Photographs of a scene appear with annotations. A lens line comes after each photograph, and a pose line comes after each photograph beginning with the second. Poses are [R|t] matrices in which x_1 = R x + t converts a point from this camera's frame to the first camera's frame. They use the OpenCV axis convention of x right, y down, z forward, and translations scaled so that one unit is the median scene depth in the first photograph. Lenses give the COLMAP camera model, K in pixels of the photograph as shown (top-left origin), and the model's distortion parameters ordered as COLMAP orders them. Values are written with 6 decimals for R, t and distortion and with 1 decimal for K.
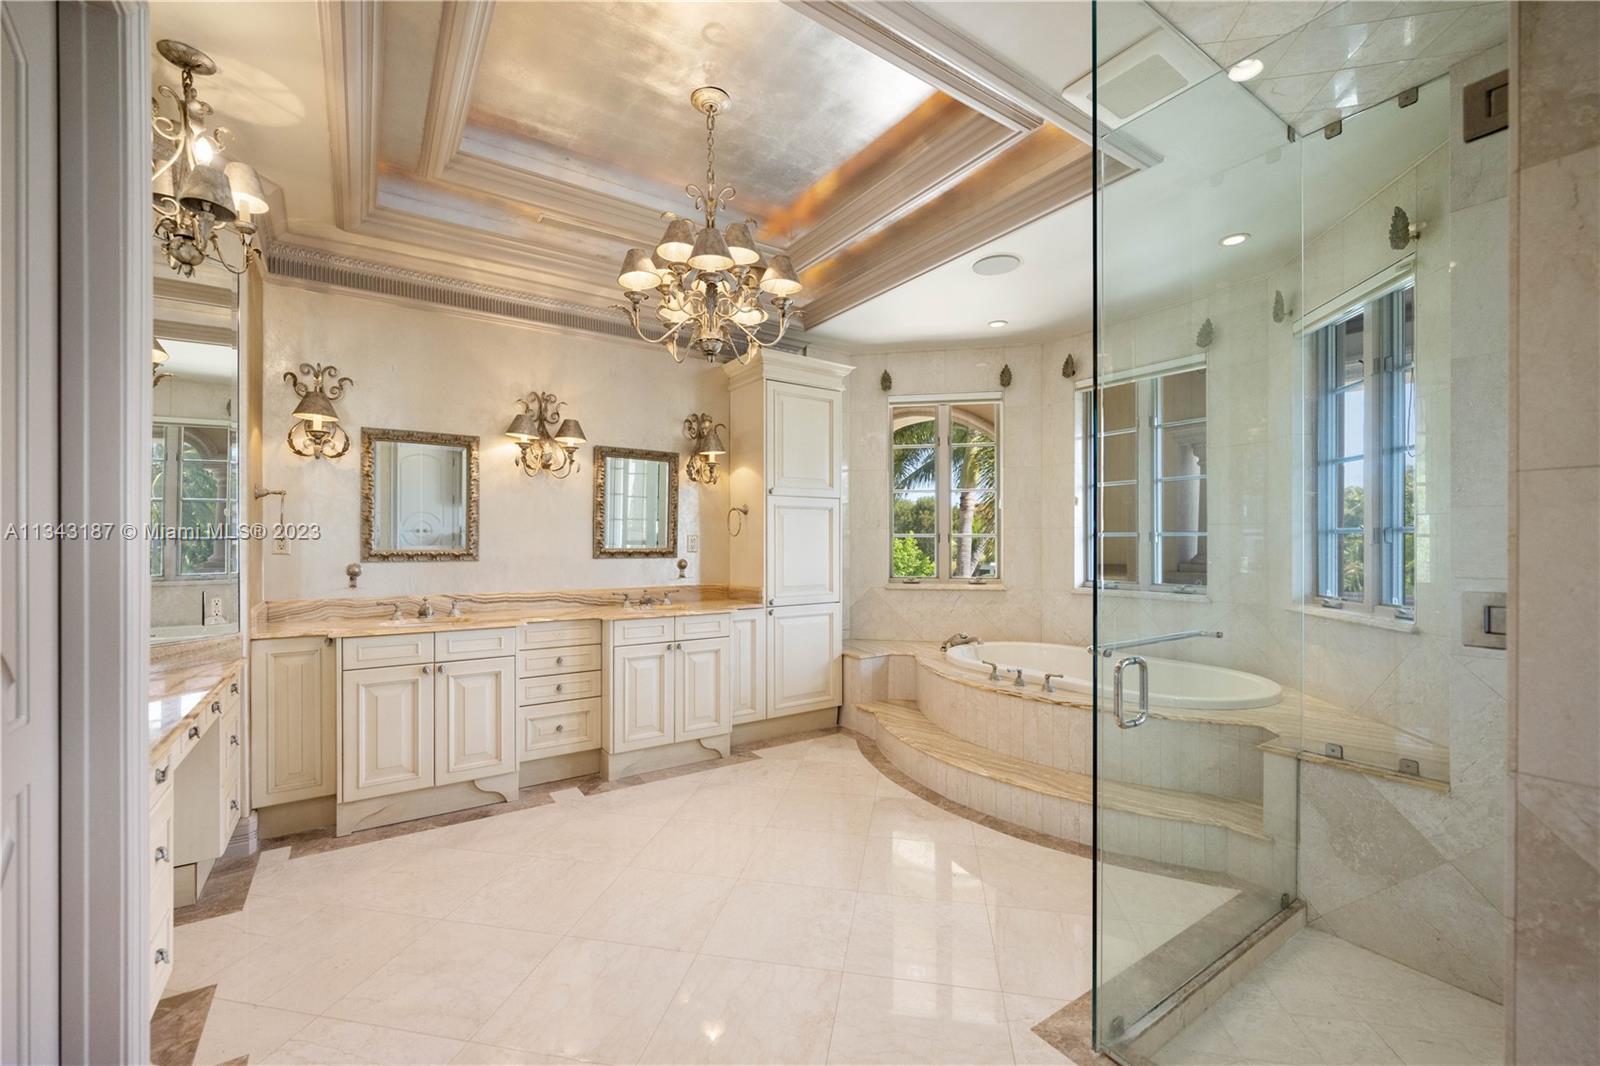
lens RADIAL K [[643.2, 0, 783.8], [0, 643.2, 545.5], [0, 0, 1]] dist [-0.000172, 0.000006]
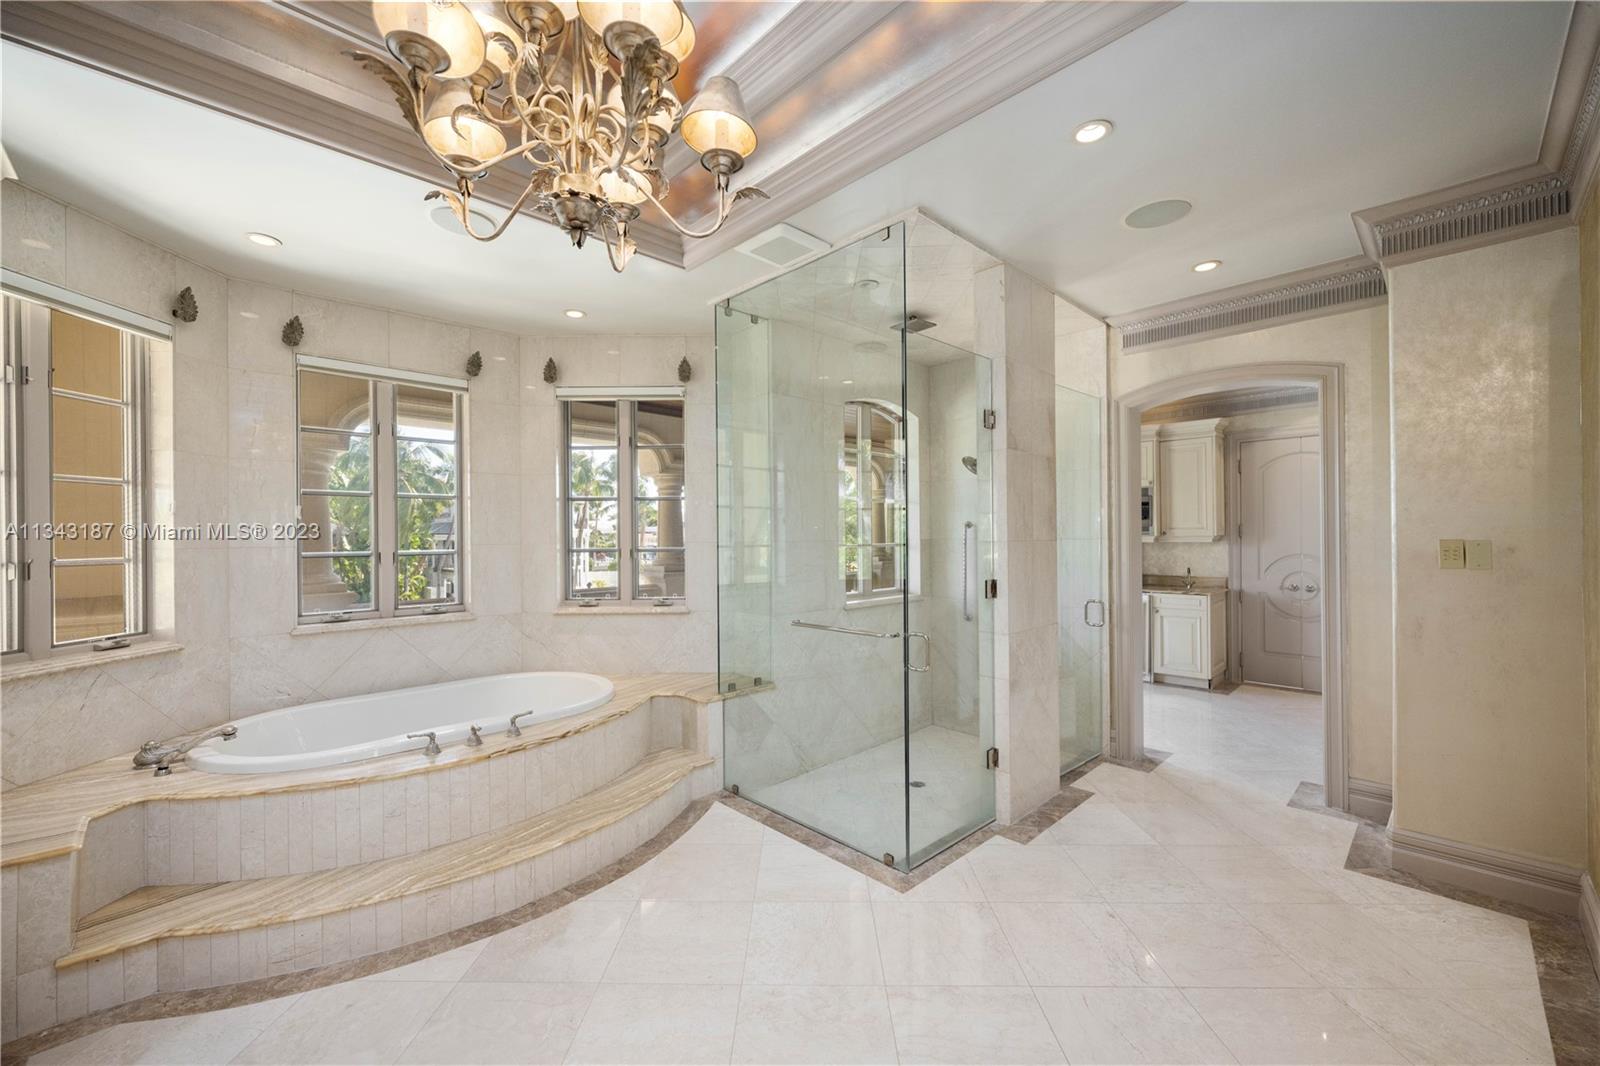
lens RADIAL K [[636.3, 0, 786.6], [0, 636.3, 543.6], [0, 0, 1]] dist [-0.003693, 0.000017]
pose [[-0.175319, -0.008814, 0.984472, -0.453447], [0.017492, 0.999774, 0.012066, -0.037080], [-0.984356, 0.019336, -0.175125, 0.678782]]
